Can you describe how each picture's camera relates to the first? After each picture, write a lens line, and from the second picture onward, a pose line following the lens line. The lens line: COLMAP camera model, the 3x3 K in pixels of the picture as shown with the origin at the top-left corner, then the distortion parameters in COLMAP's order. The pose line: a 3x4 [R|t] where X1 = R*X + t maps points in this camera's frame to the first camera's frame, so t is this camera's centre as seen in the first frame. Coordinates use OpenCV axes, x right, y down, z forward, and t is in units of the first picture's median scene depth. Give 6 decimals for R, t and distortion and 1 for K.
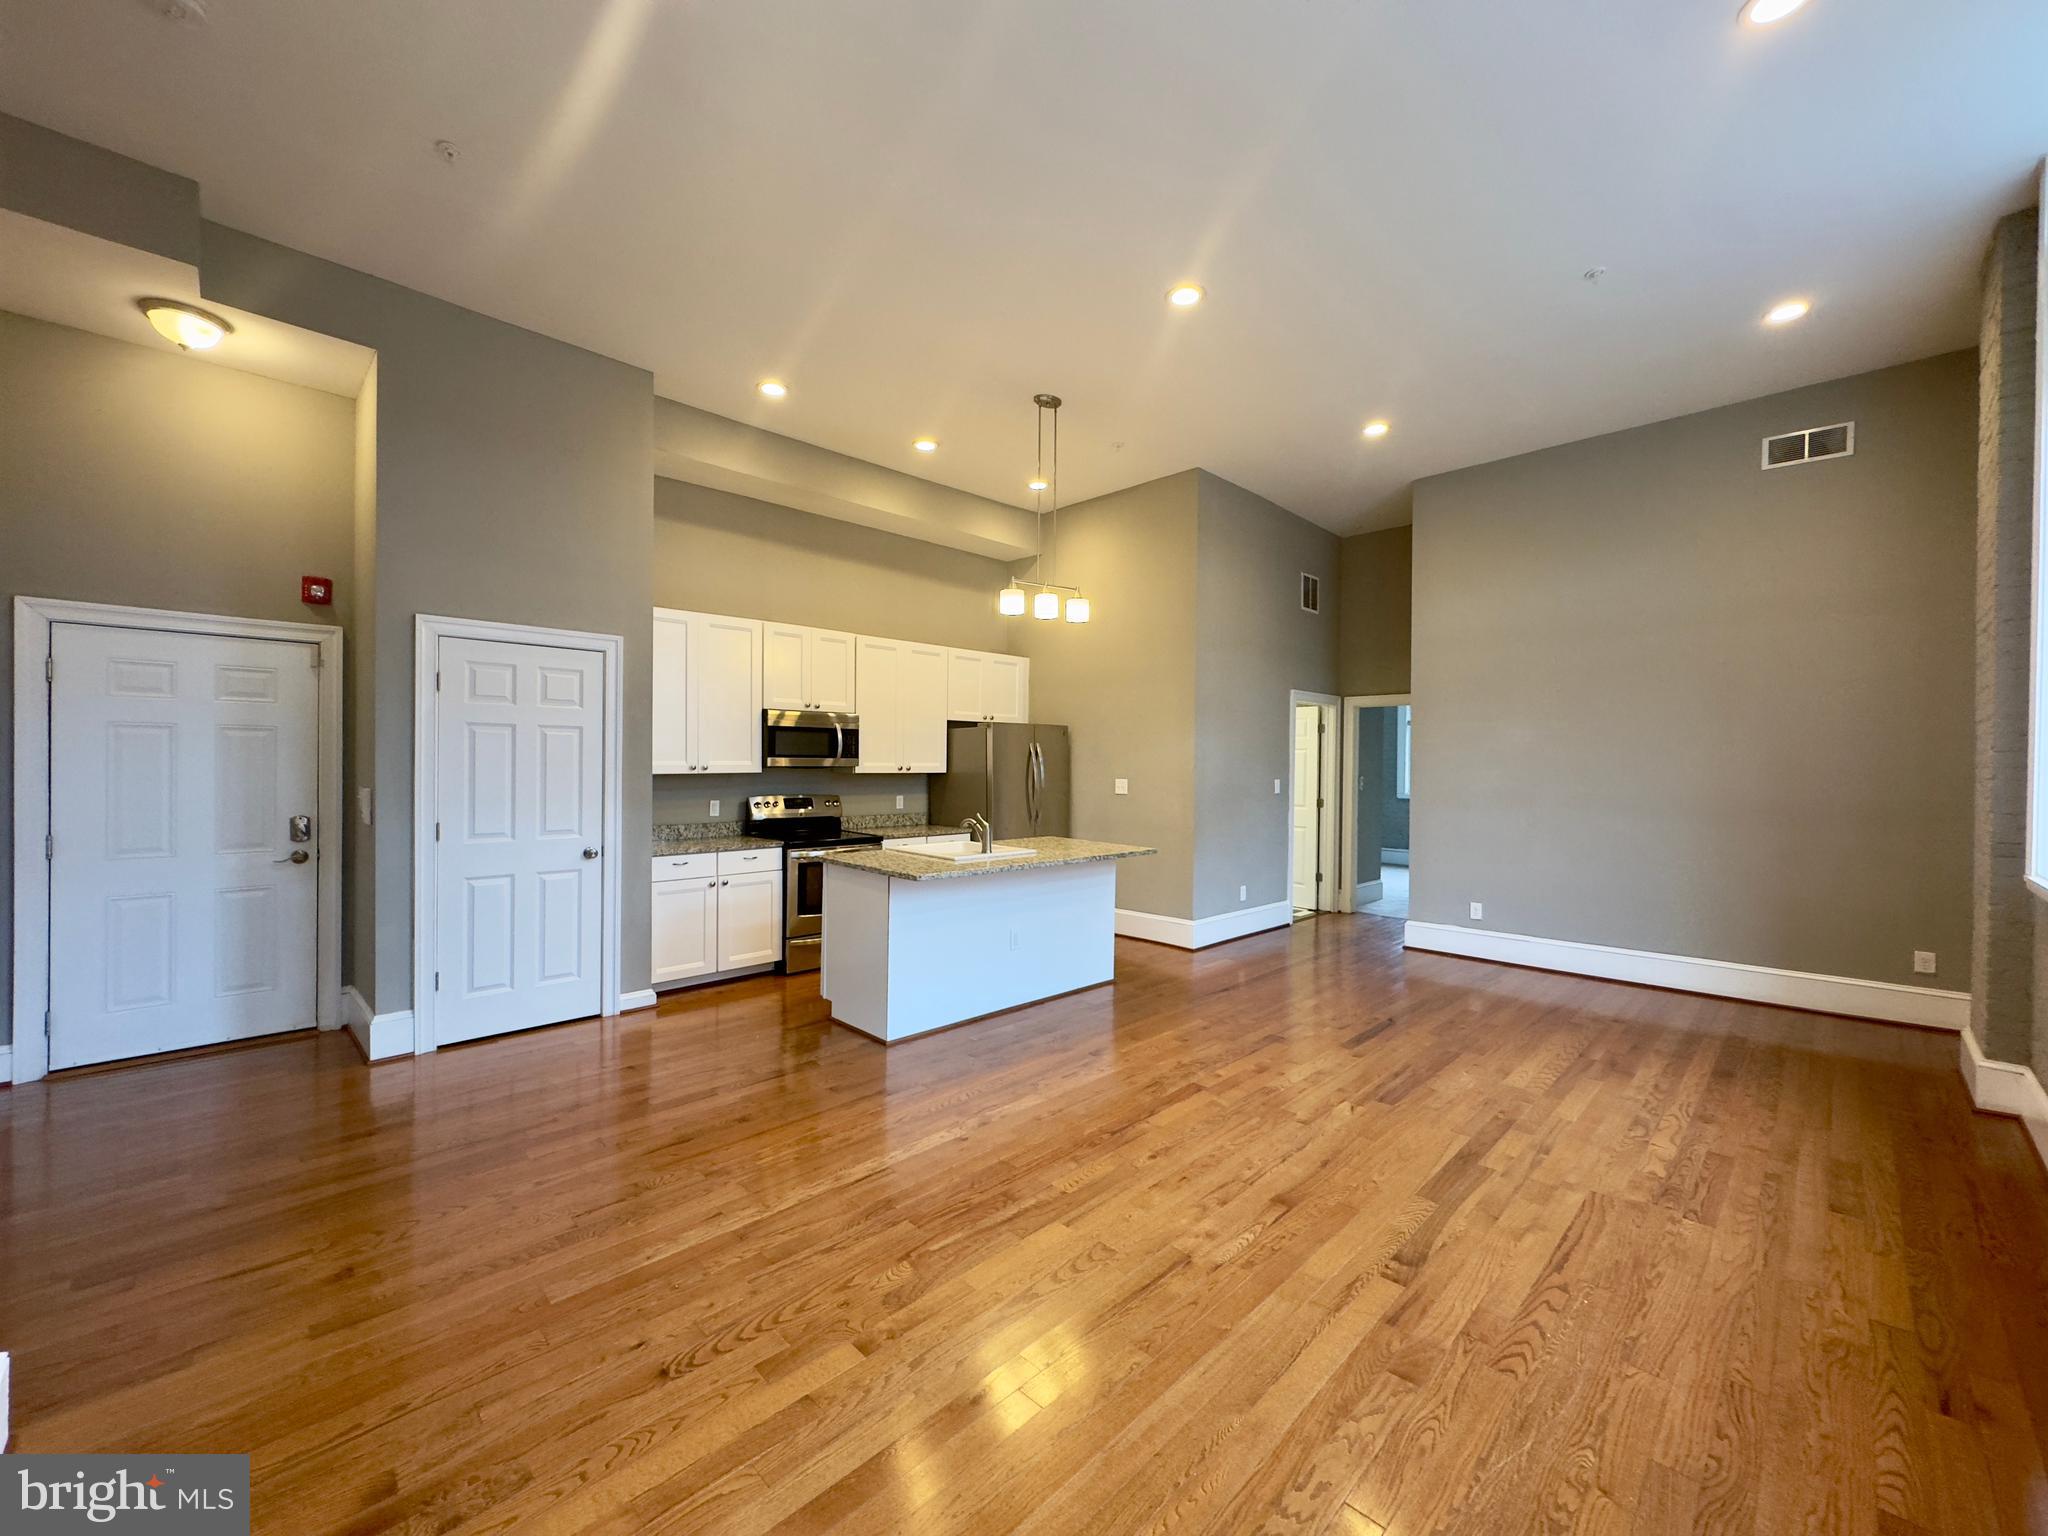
lens RADIAL K [[812.2, 0, 1023.6], [0, 812.2, 773.9], [0, 0, 1]] dist [-0.006402, -0.000033]
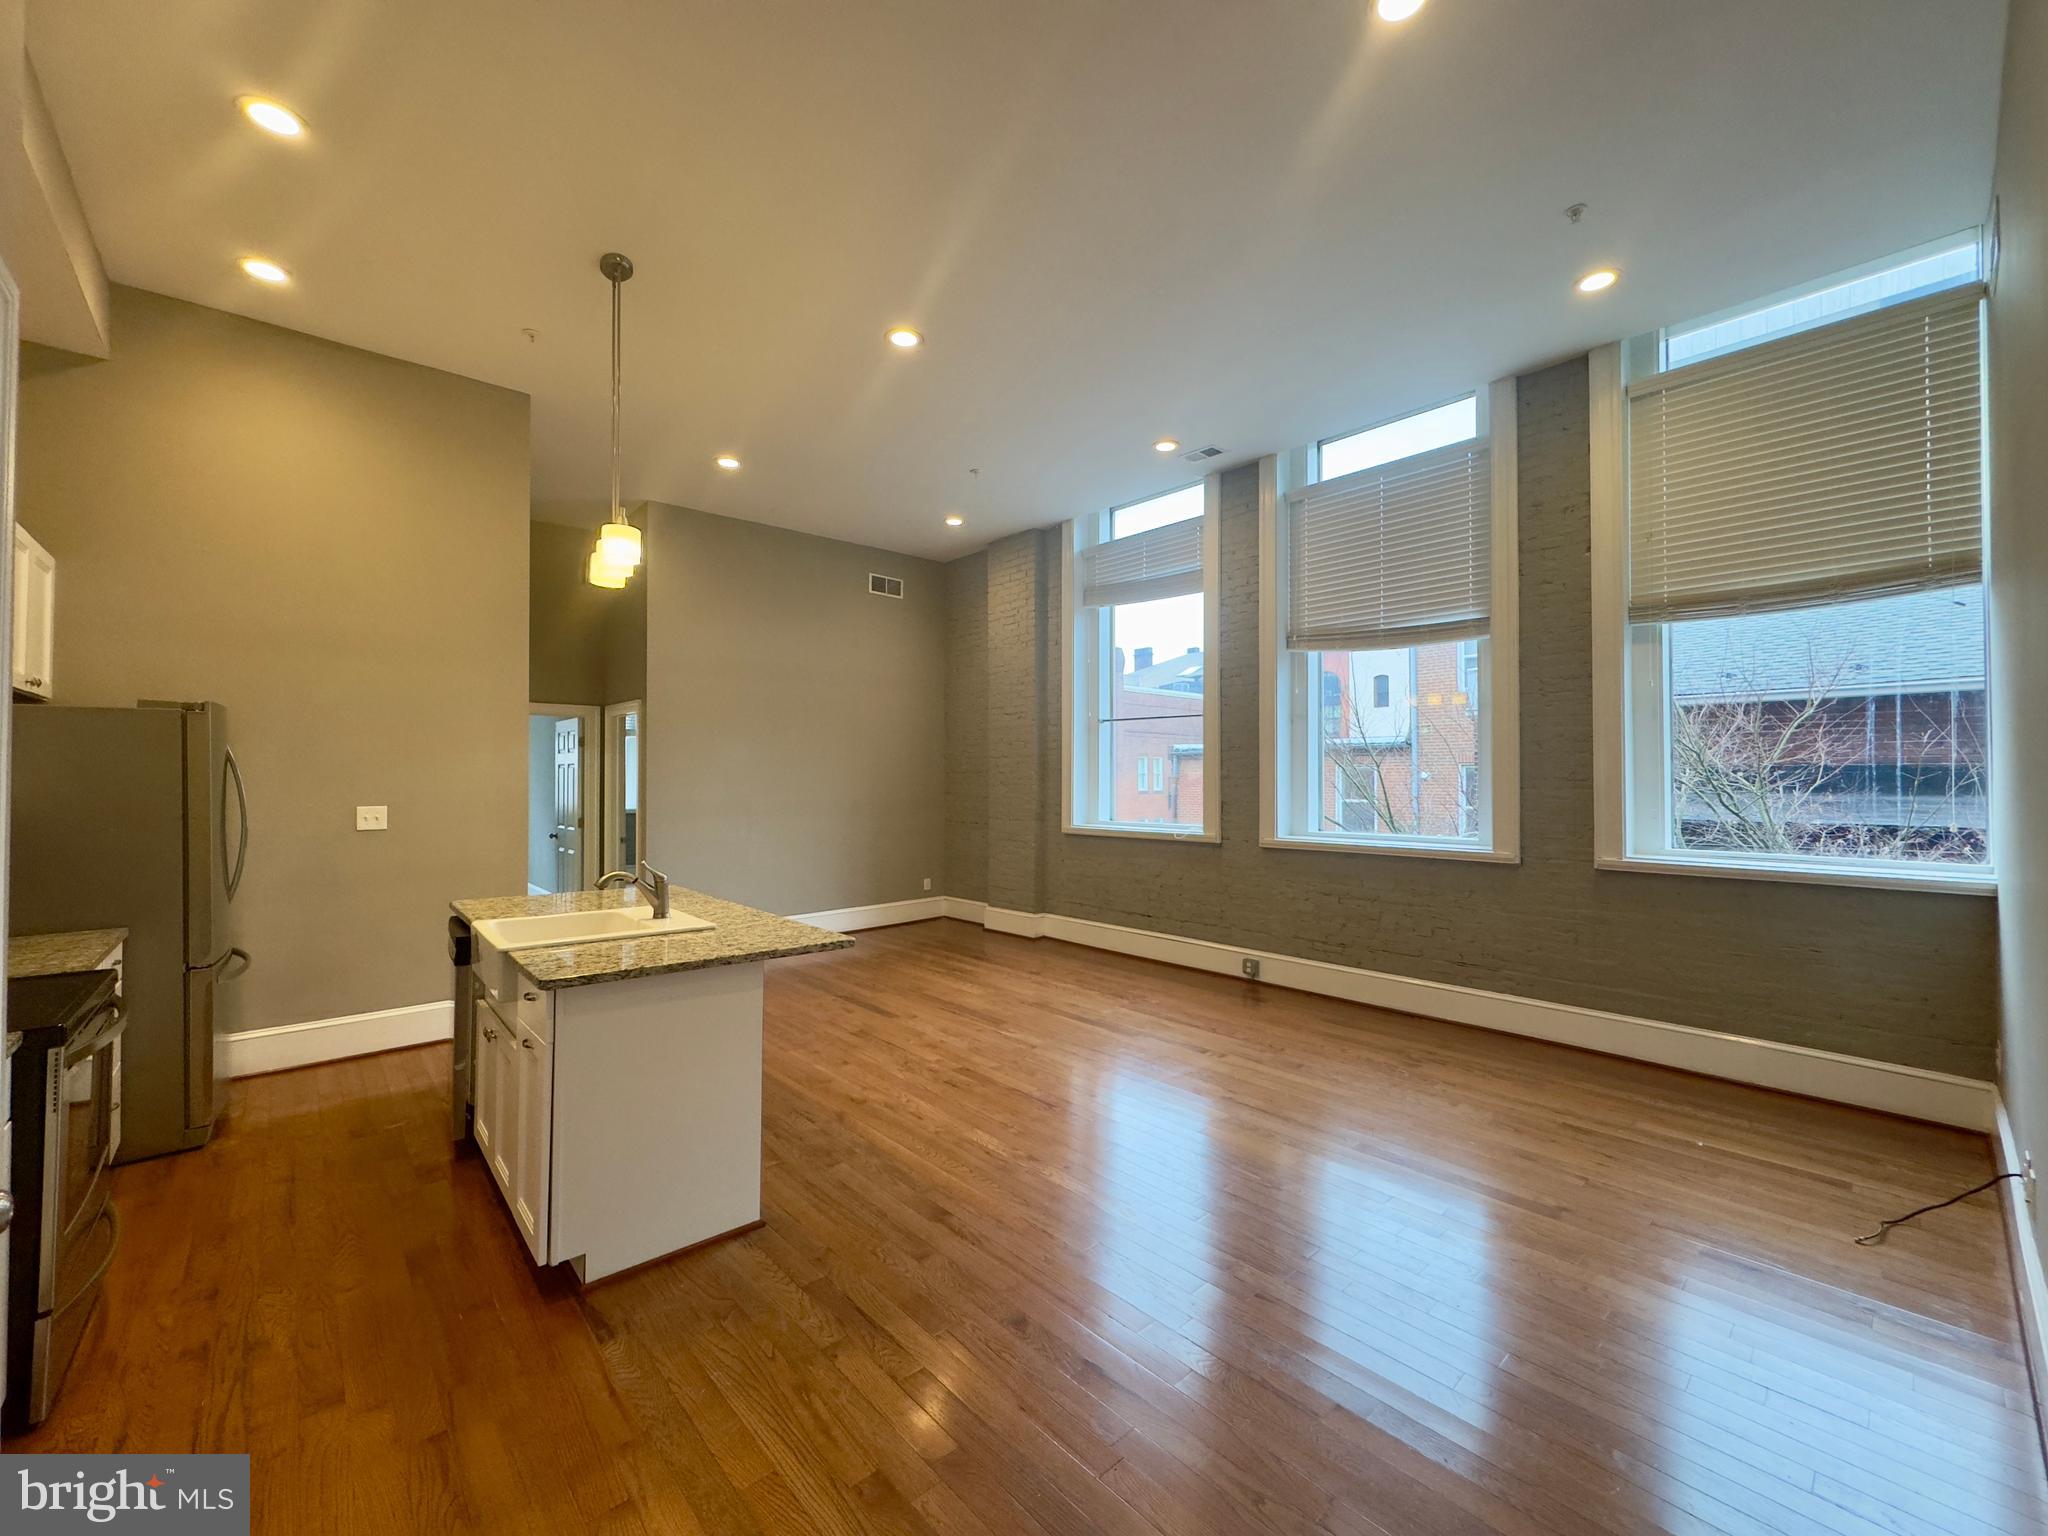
lens RADIAL K [[812.2, 0, 1019.5], [0, 812.2, 772.1], [0, 0, 1]] dist [-0.006402, -0.000033]
pose [[0.046290, -0.000922, 0.998928, -0.632566], [0.012867, 0.999917, 0.000327, -0.018242], [-0.998845, 0.012838, 0.046298, 0.602228]]
